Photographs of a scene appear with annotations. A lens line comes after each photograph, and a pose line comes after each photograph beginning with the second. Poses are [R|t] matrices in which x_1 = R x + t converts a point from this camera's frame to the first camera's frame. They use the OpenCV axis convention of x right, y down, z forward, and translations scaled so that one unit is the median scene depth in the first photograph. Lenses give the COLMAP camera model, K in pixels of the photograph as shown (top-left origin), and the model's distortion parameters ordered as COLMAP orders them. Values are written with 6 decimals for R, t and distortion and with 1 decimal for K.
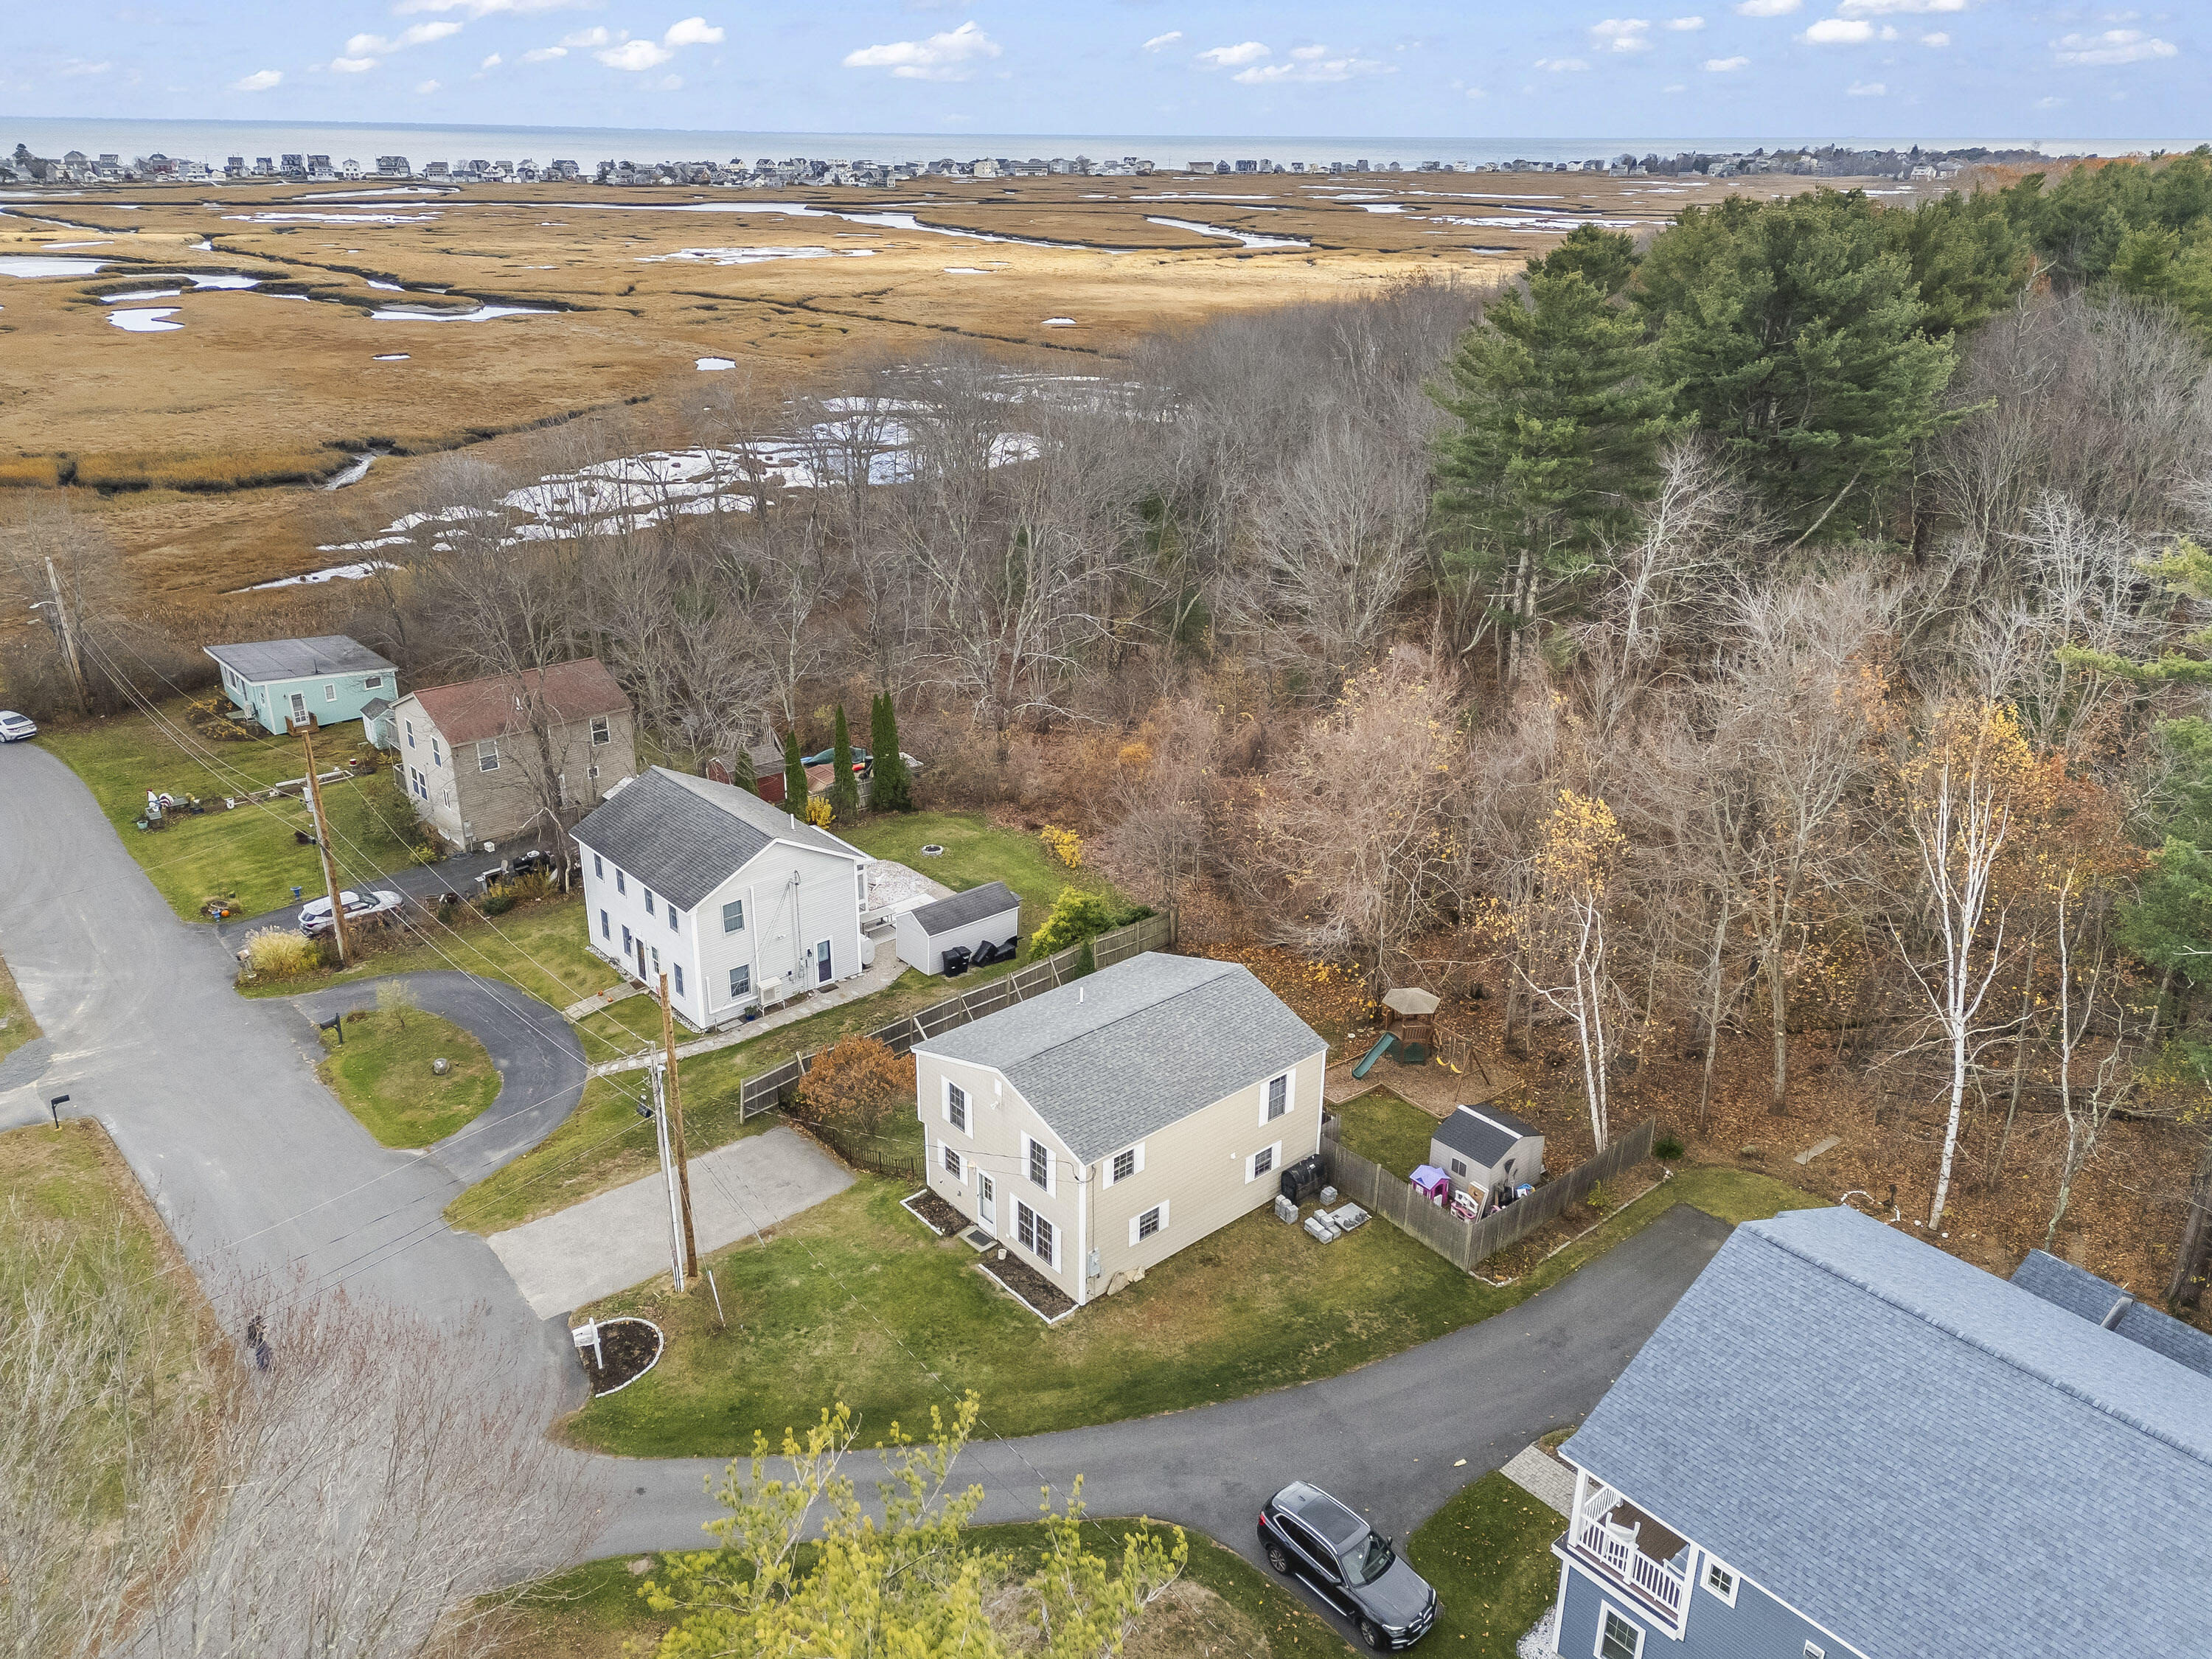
lens RADIAL K [[1624.2, 0, 1086.9], [0, 1624.2, 831.7], [0, 0, 1]] dist [0.062151, -0.050006]
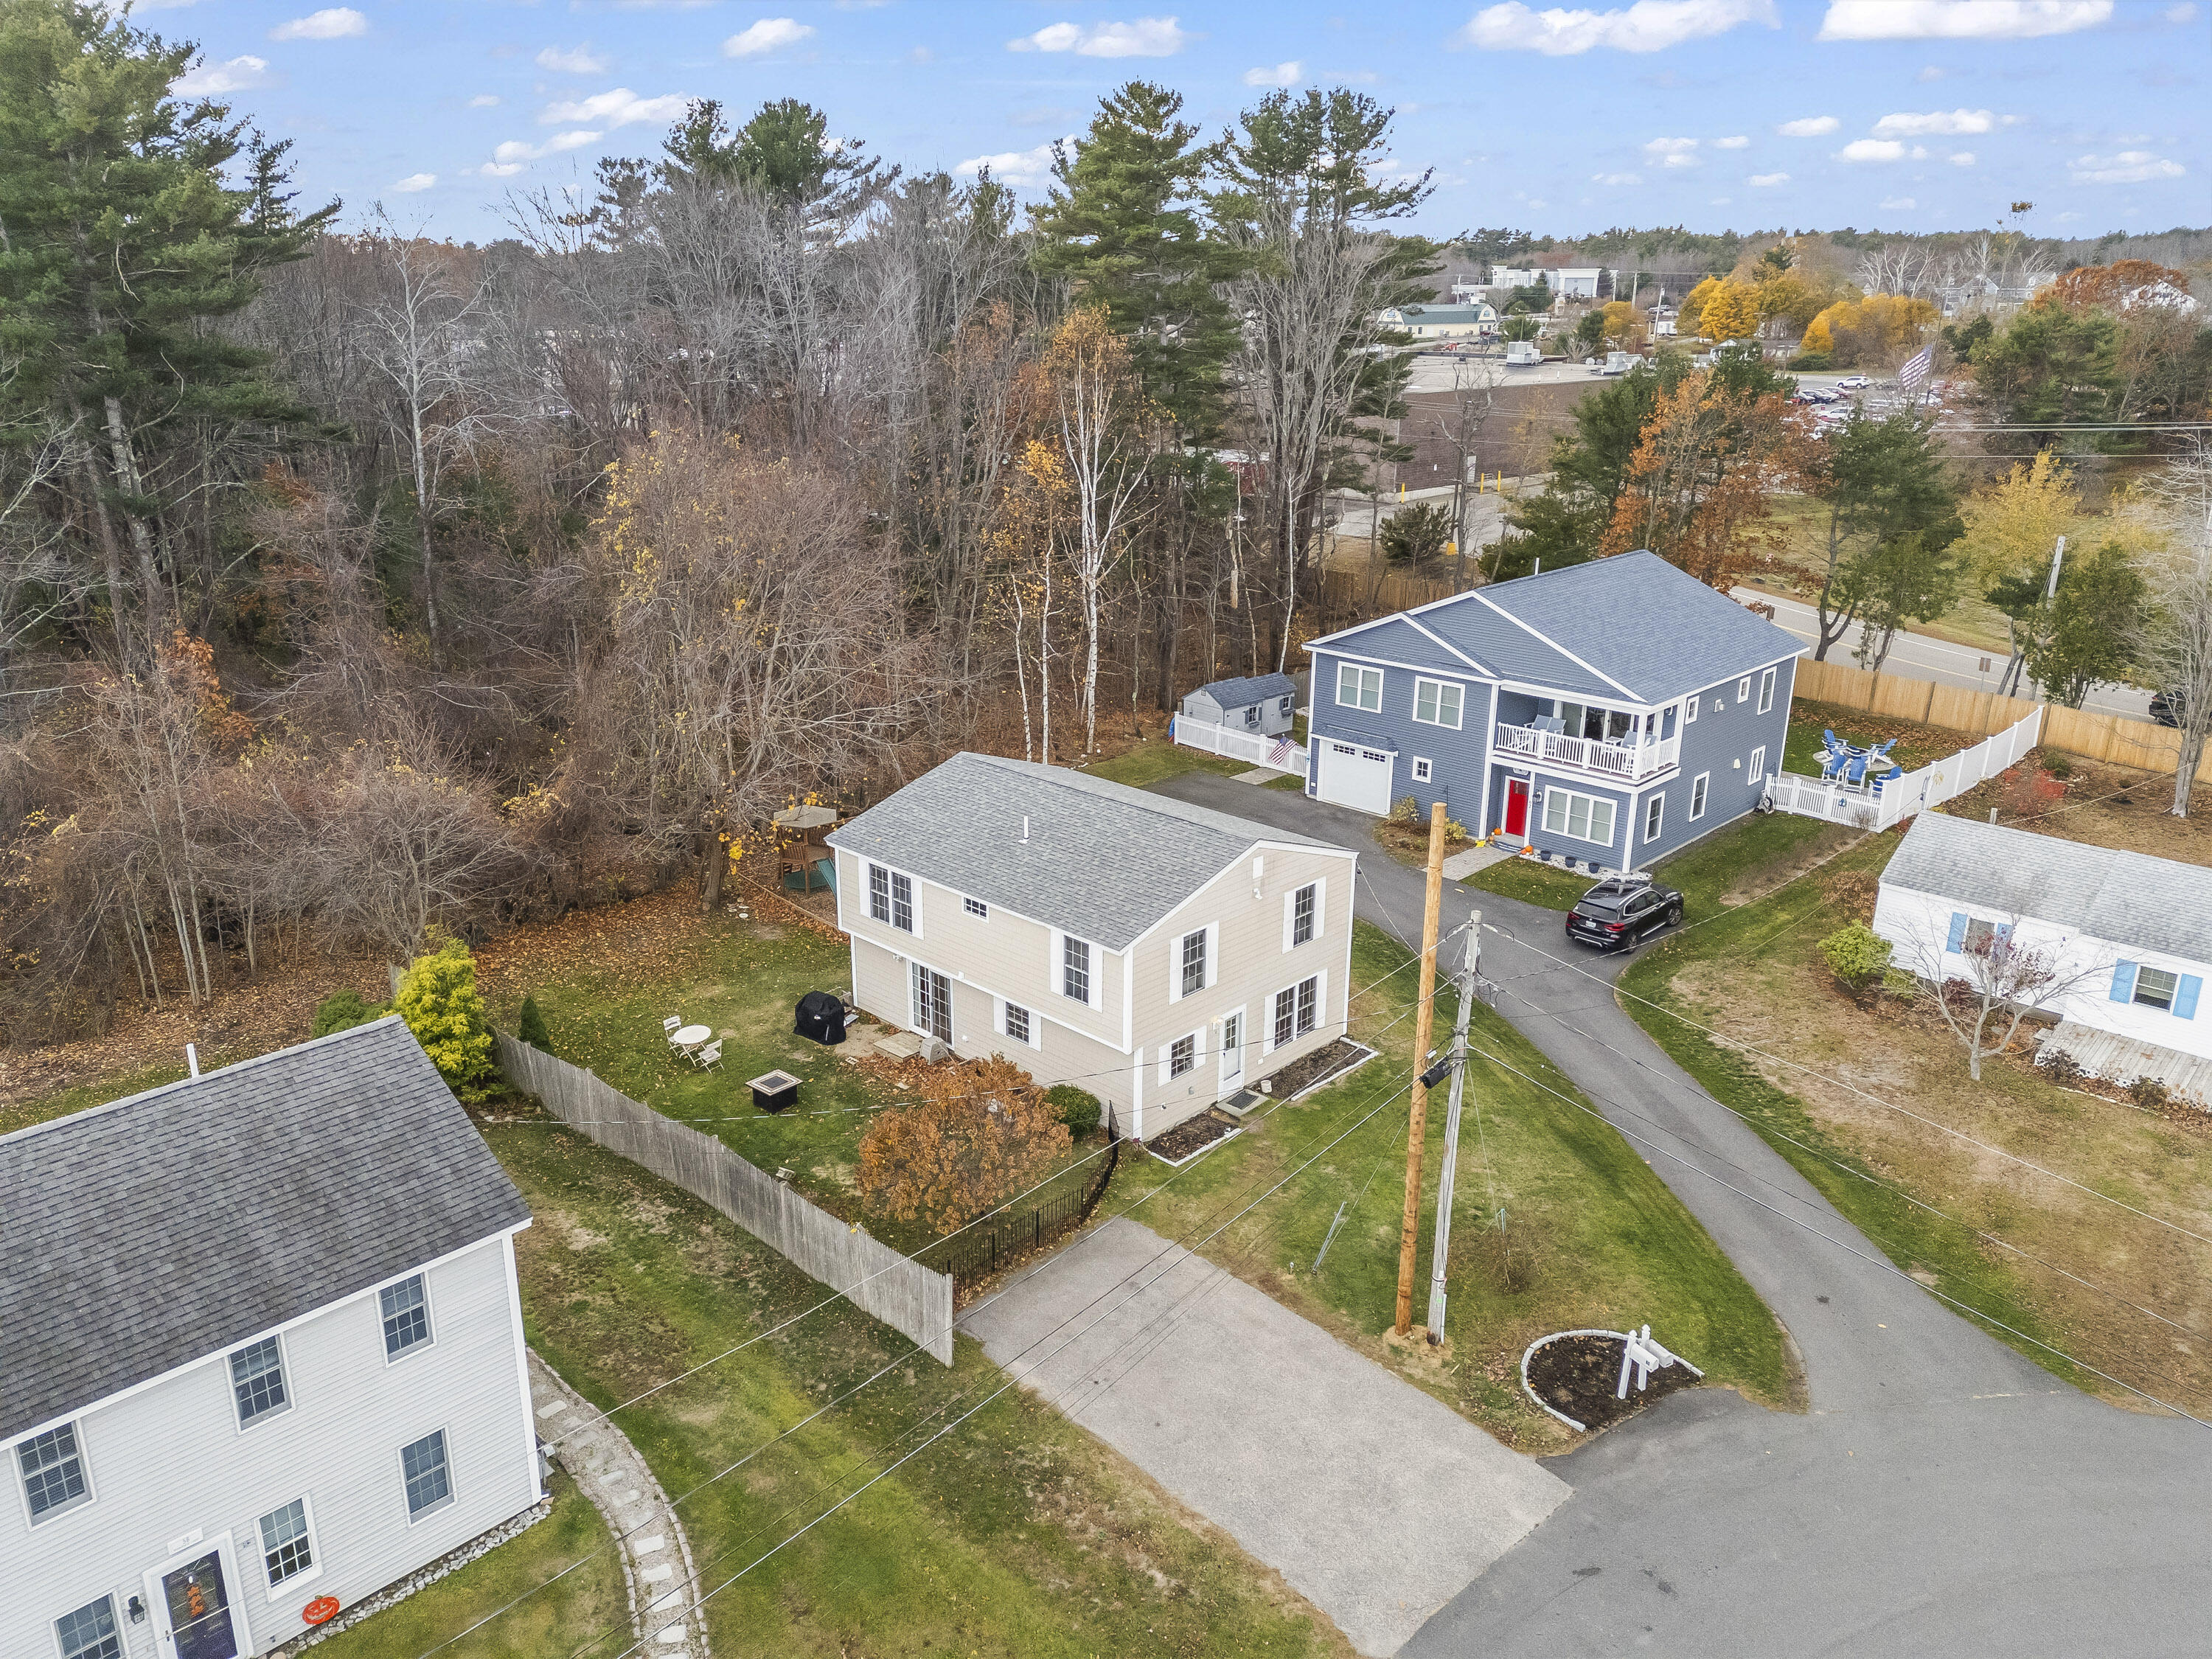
lens RADIAL K [[1624.2, 0, 1093.0], [0, 1624.2, 818.5], [0, 0, 1]] dist [0.062151, -0.050006]
pose [[-0.092094, -0.315882, 0.944318, -0.559852], [0.383184, 0.864076, 0.326410, -0.103743], [-0.919070, 0.391908, 0.041465, 0.754927]]
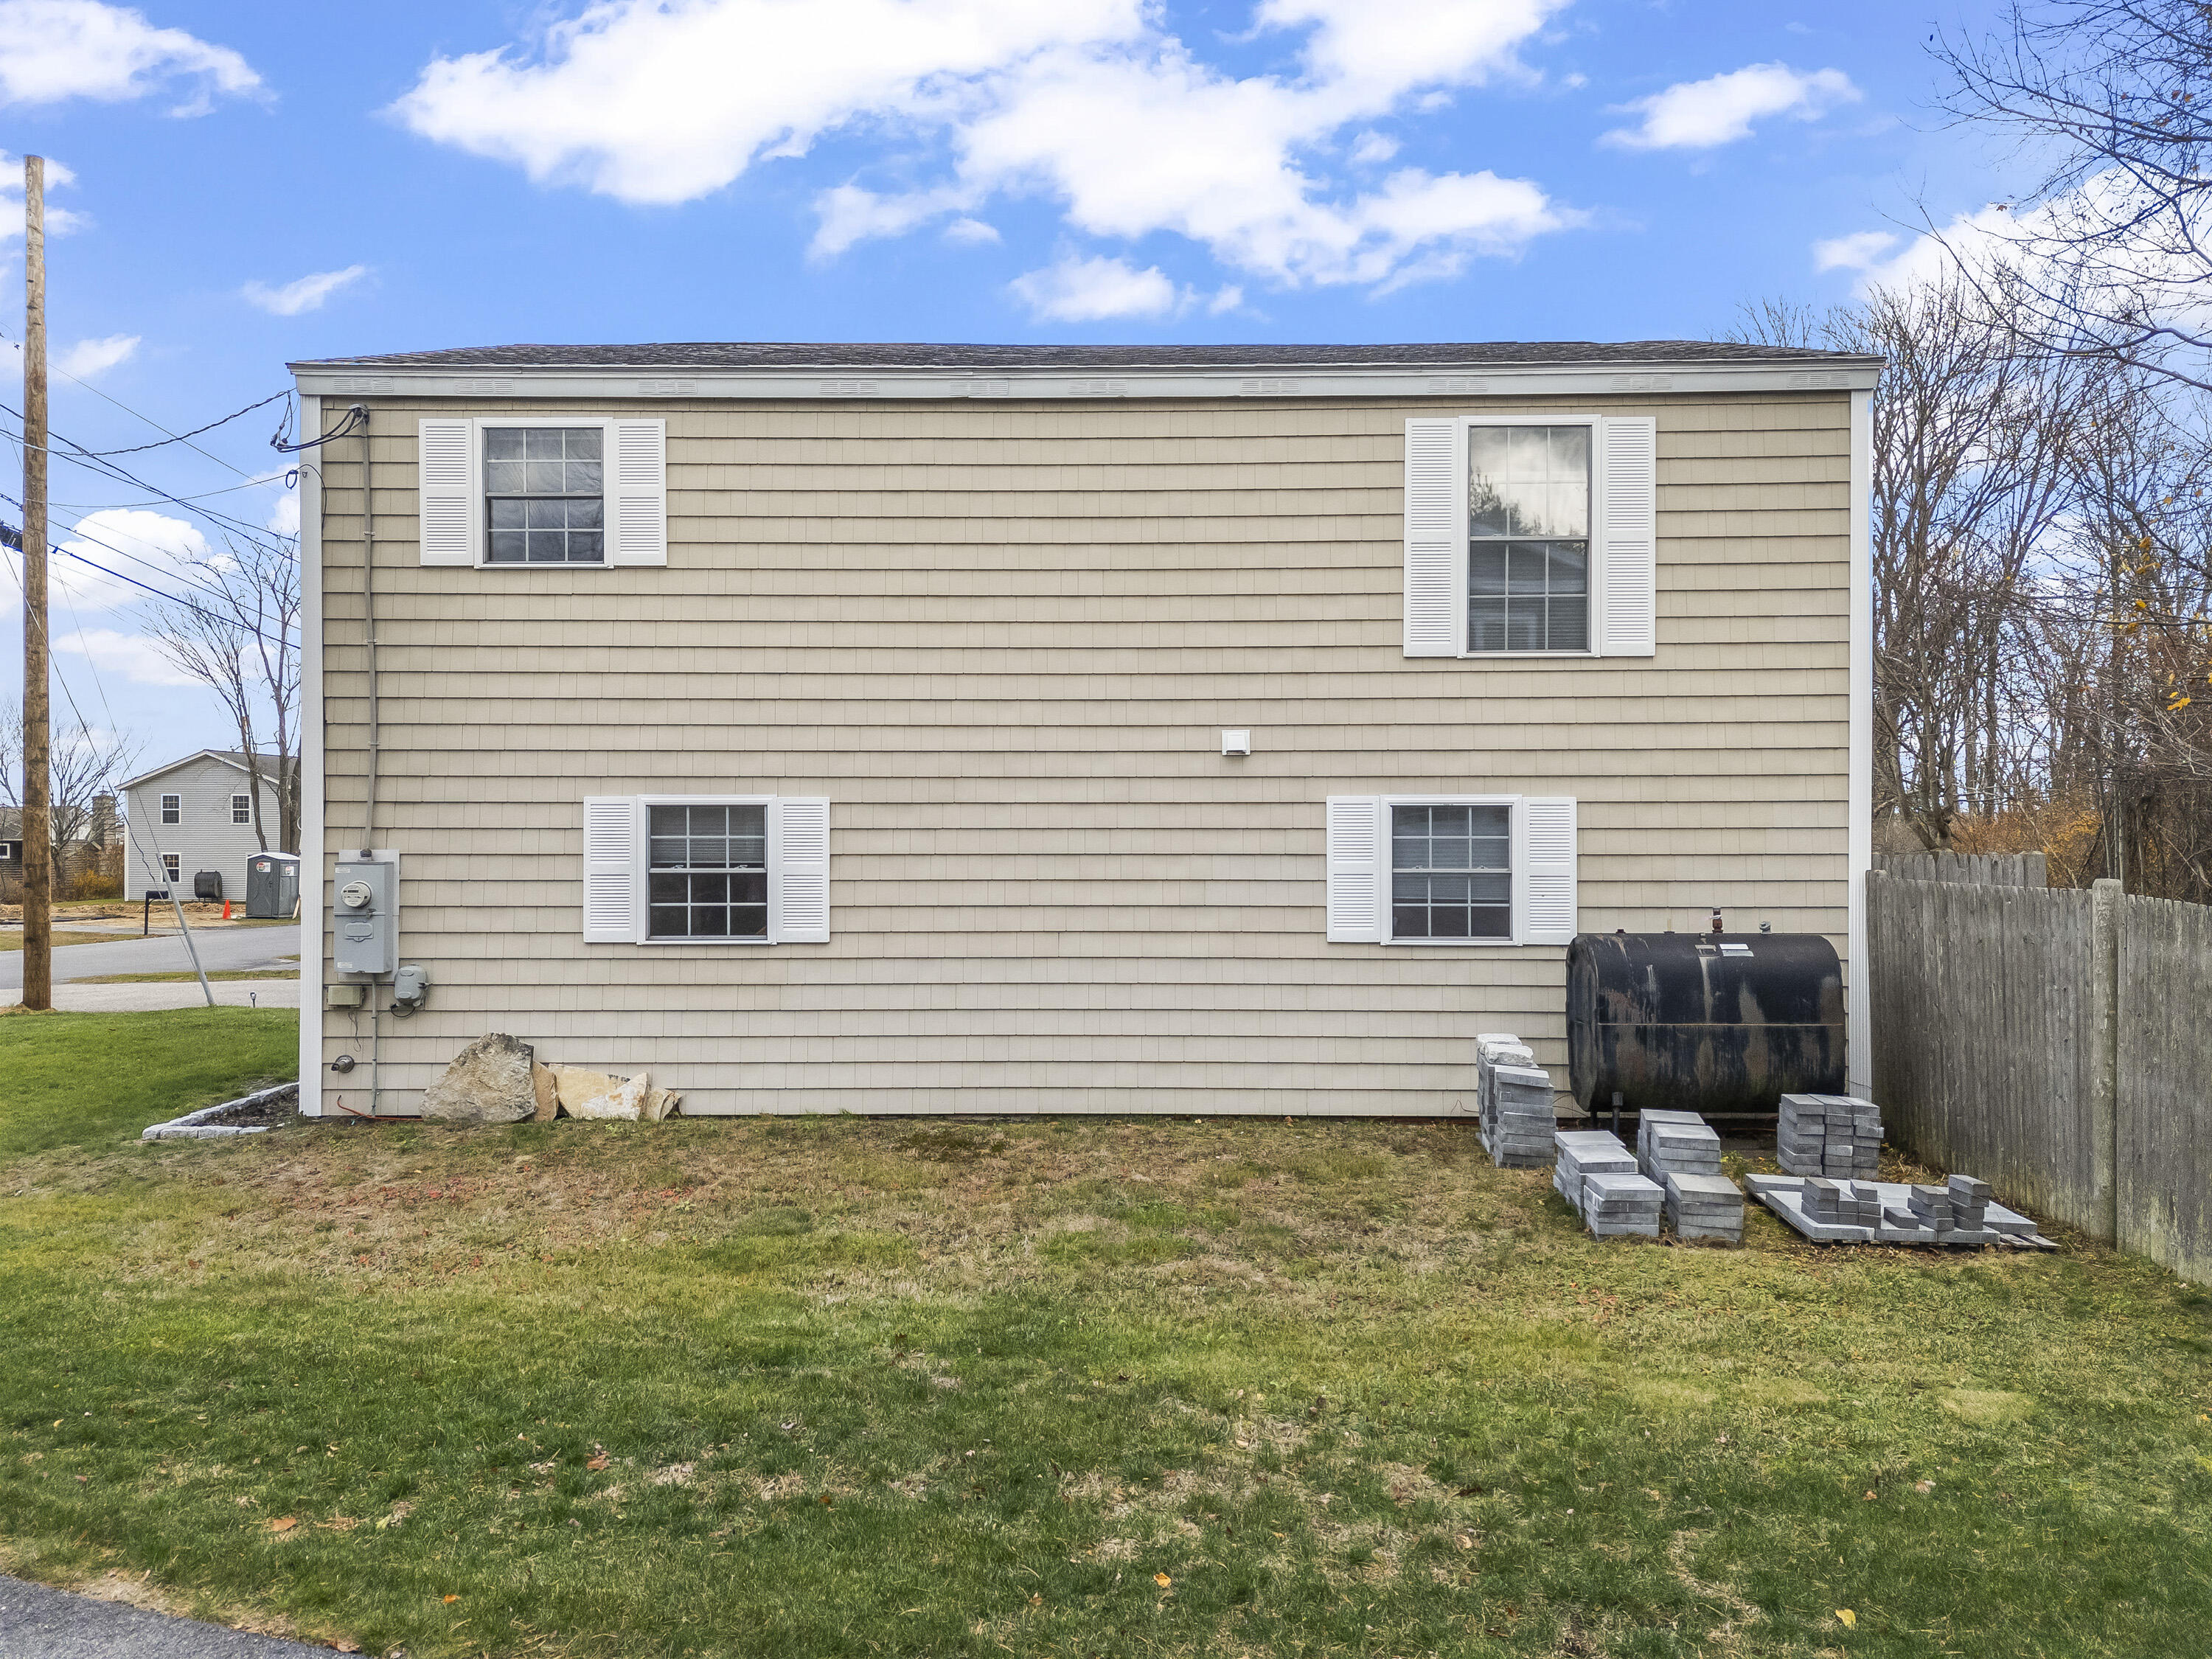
lens RADIAL K [[1624.2, 0, 1090.3], [0, 1624.2, 811.9], [0, 0, 1]] dist [0.062151, -0.050006]
pose [[0.747619, 0.001064, -0.664127, 0.164698], [-0.255934, 0.923223, -0.286630, 0.208899], [0.612833, 0.384262, 0.690491, 0.647342]]
